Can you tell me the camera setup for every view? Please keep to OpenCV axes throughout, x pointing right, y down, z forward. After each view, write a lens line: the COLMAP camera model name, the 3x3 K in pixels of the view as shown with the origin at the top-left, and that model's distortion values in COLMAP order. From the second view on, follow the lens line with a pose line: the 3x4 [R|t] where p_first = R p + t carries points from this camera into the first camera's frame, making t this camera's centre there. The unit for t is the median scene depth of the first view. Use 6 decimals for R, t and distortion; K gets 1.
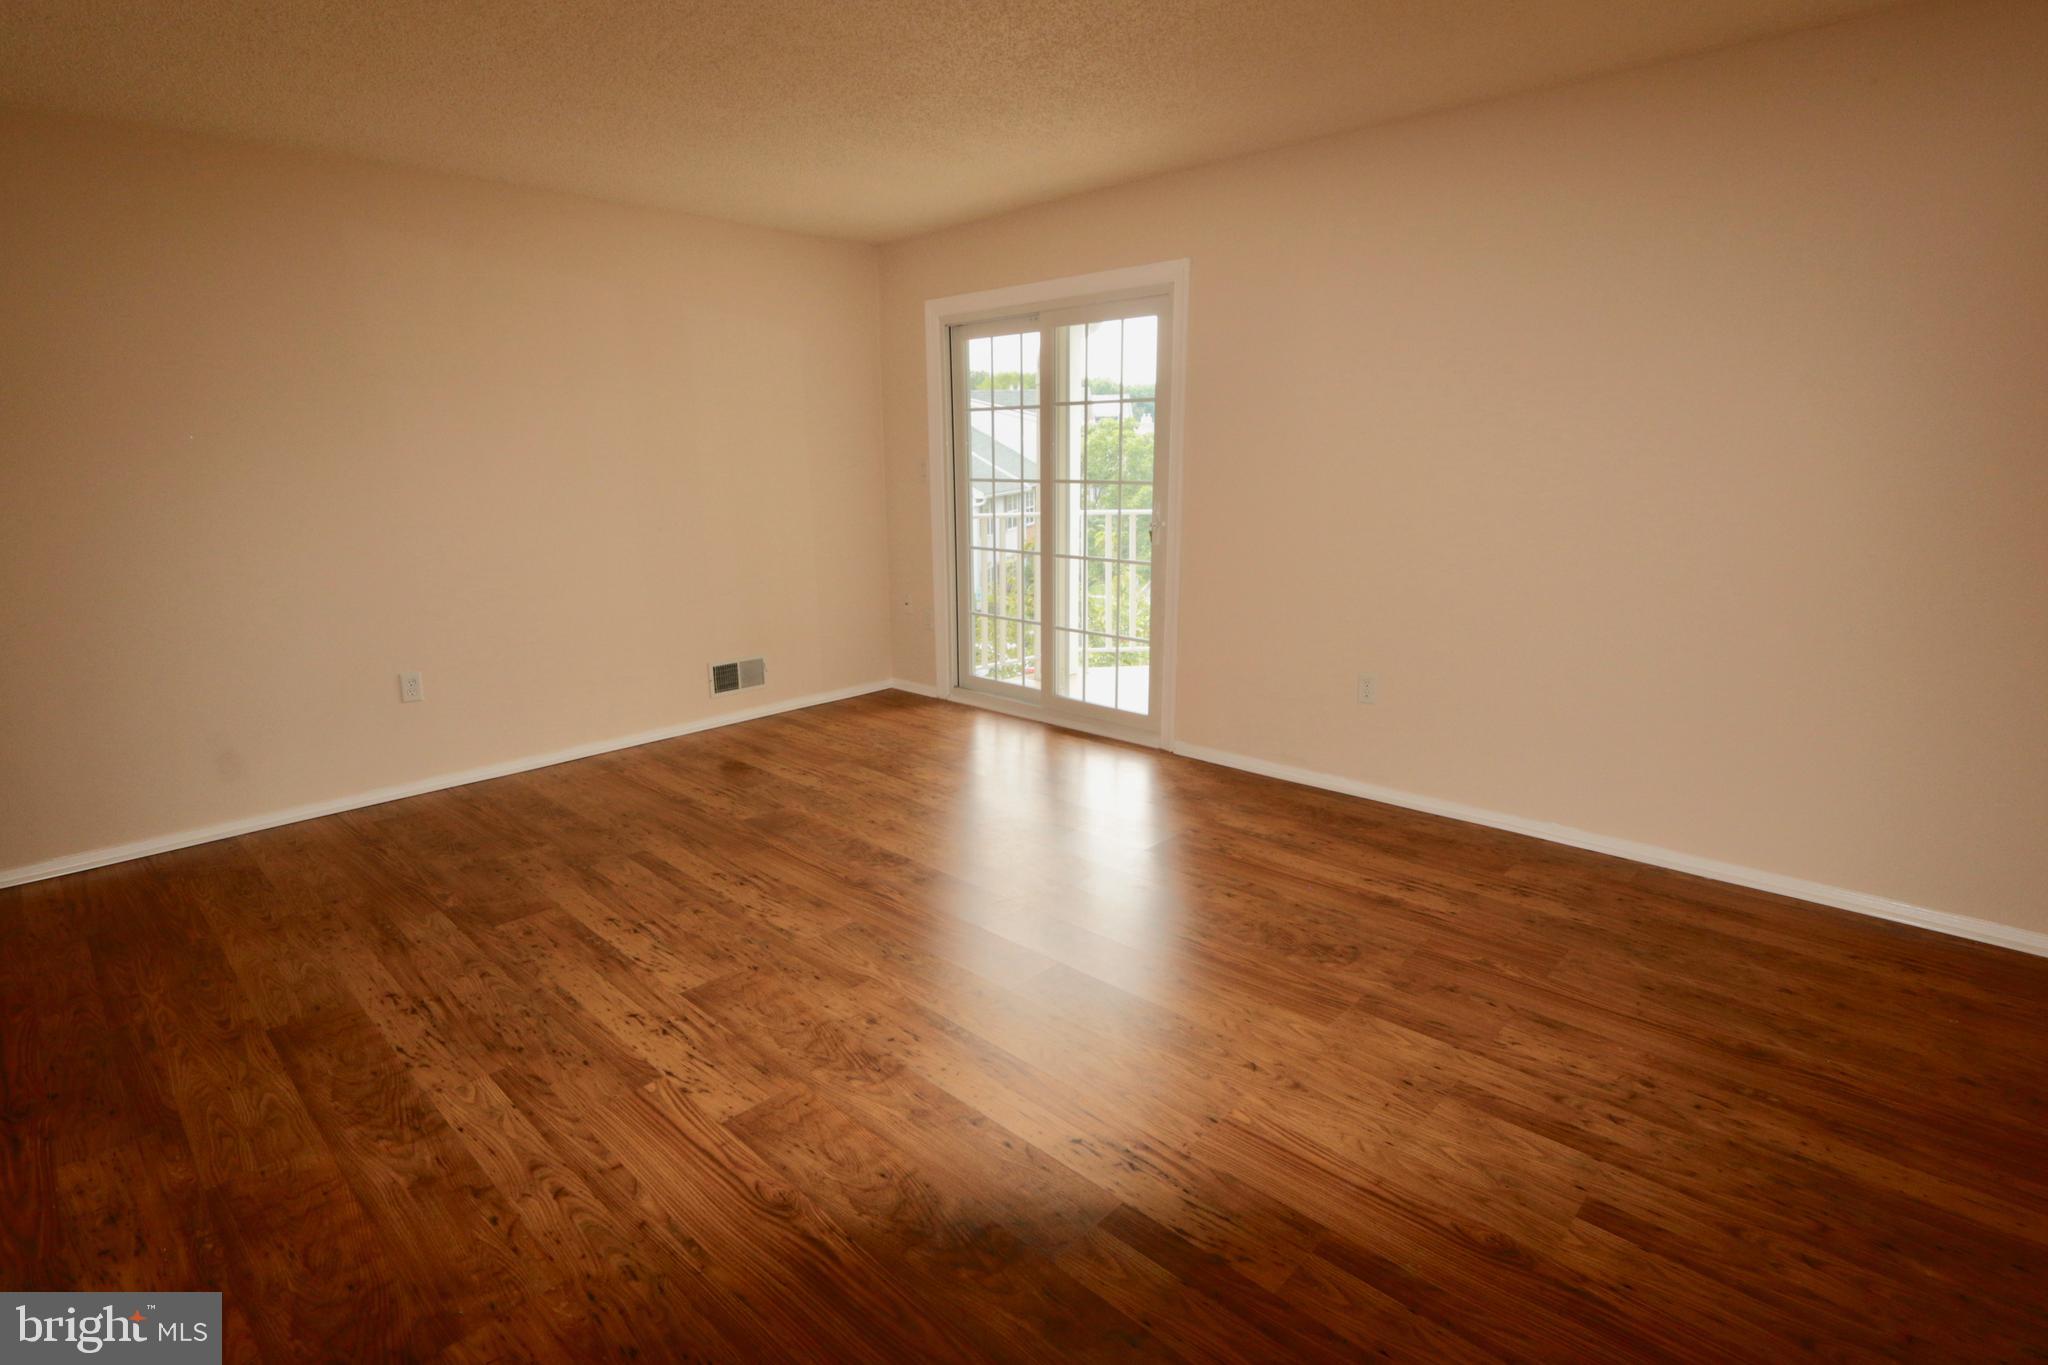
lens RADIAL K [[979.9, 0, 1017.9], [0, 979.9, 692.6], [0, 0, 1]] dist [-0.012990, 0.000765]
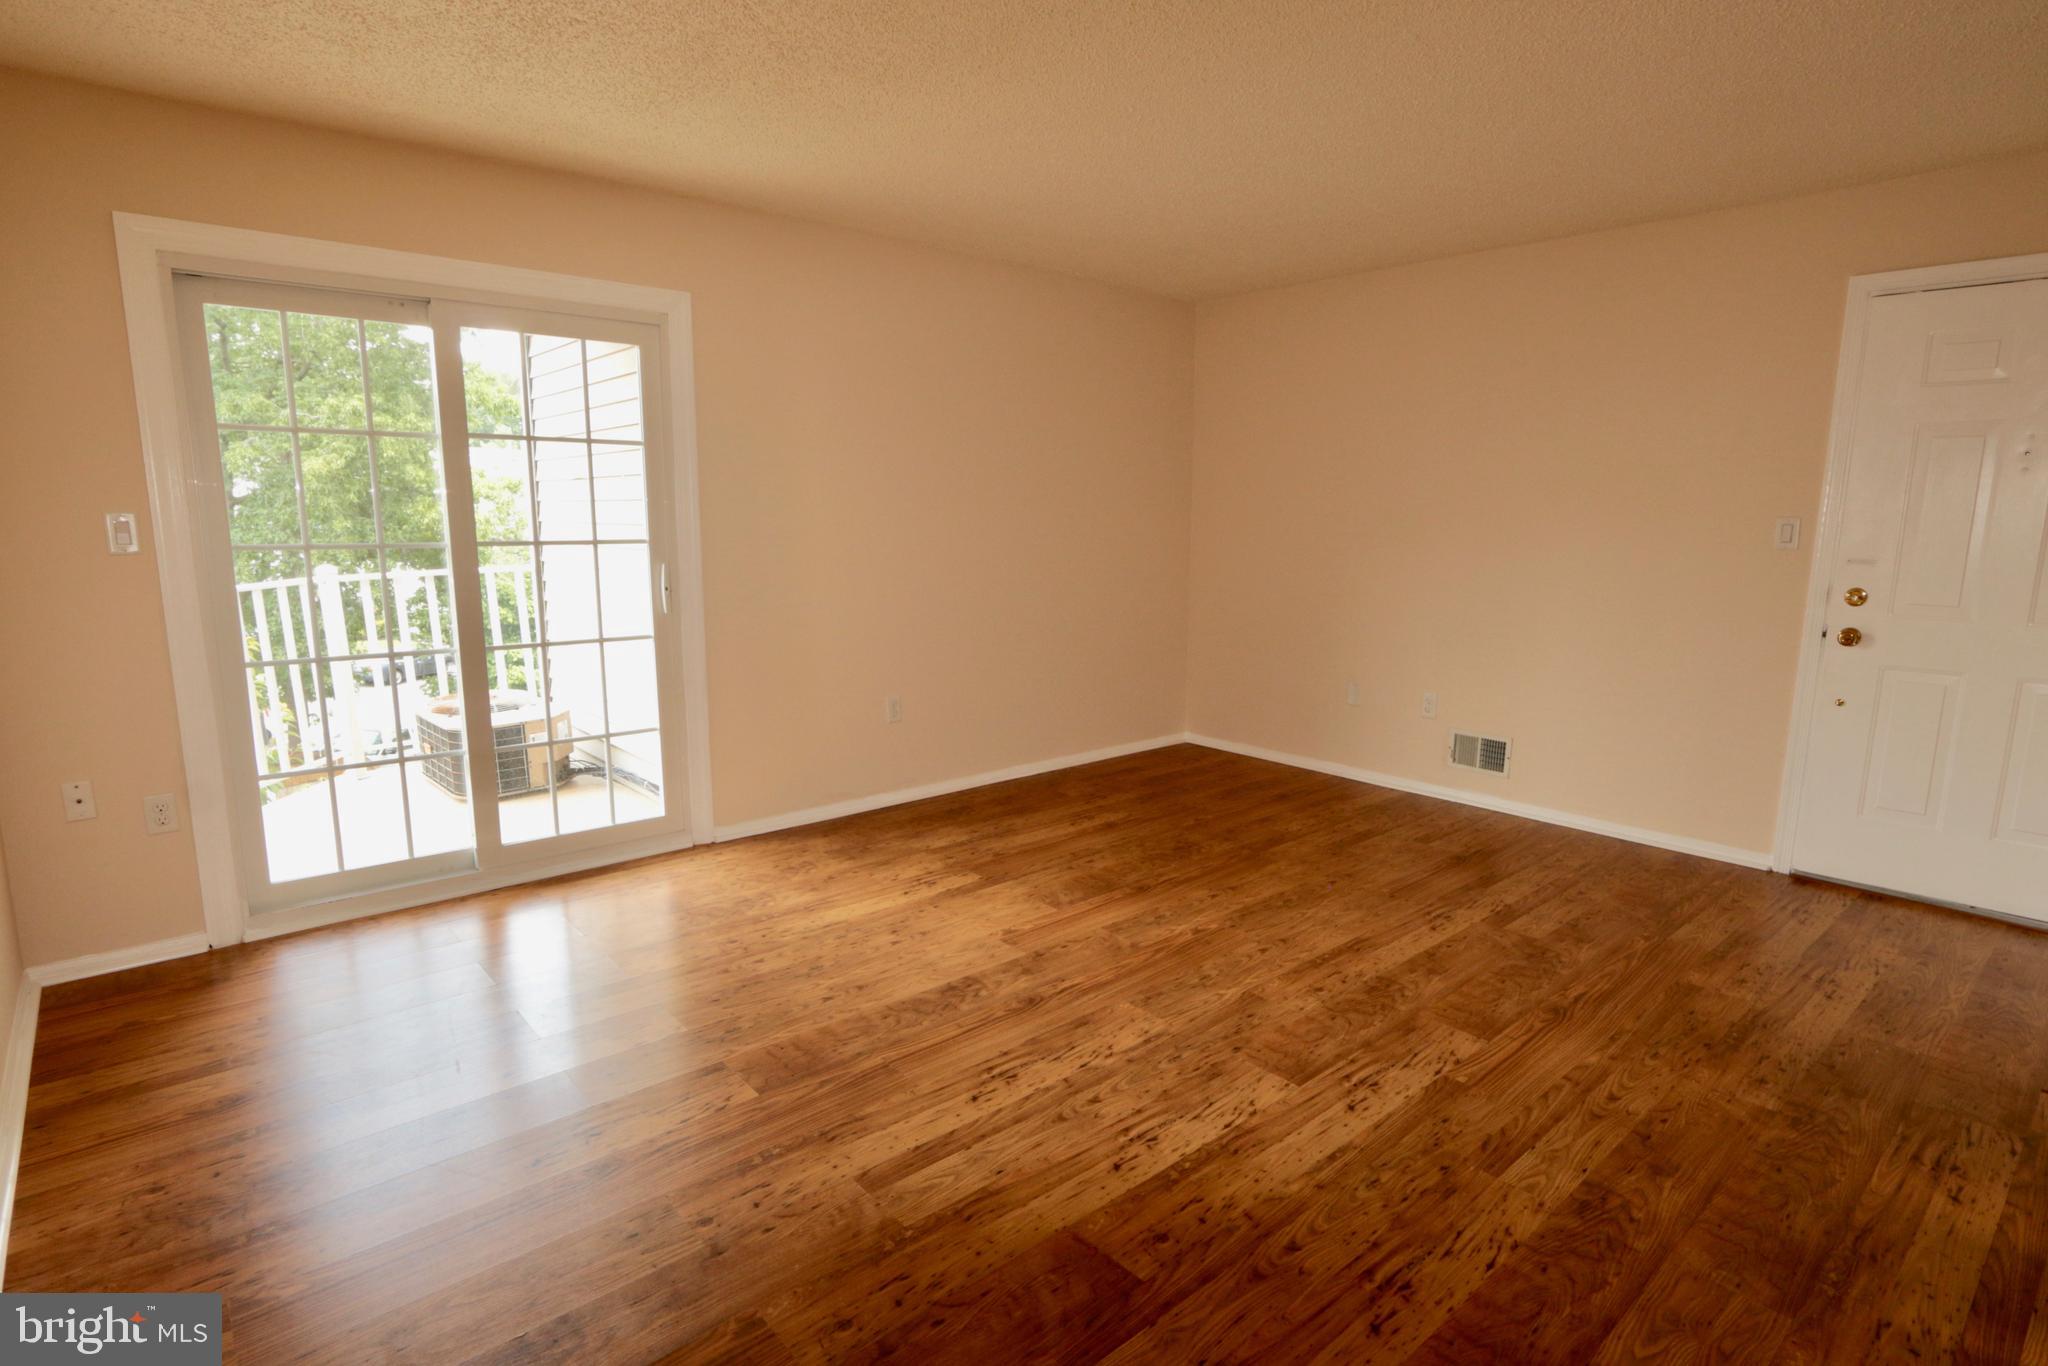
lens RADIAL K [[1034.2, 0, 1019.8], [0, 1034.2, 695.0], [0, 0, 1]] dist [-0.011296, -0.000437]
pose [[0.103734, -0.164375, 0.980928, -1.145540], [0.226006, 0.964345, 0.137696, -0.216258], [-0.968587, 0.207412, 0.137185, 0.948119]]
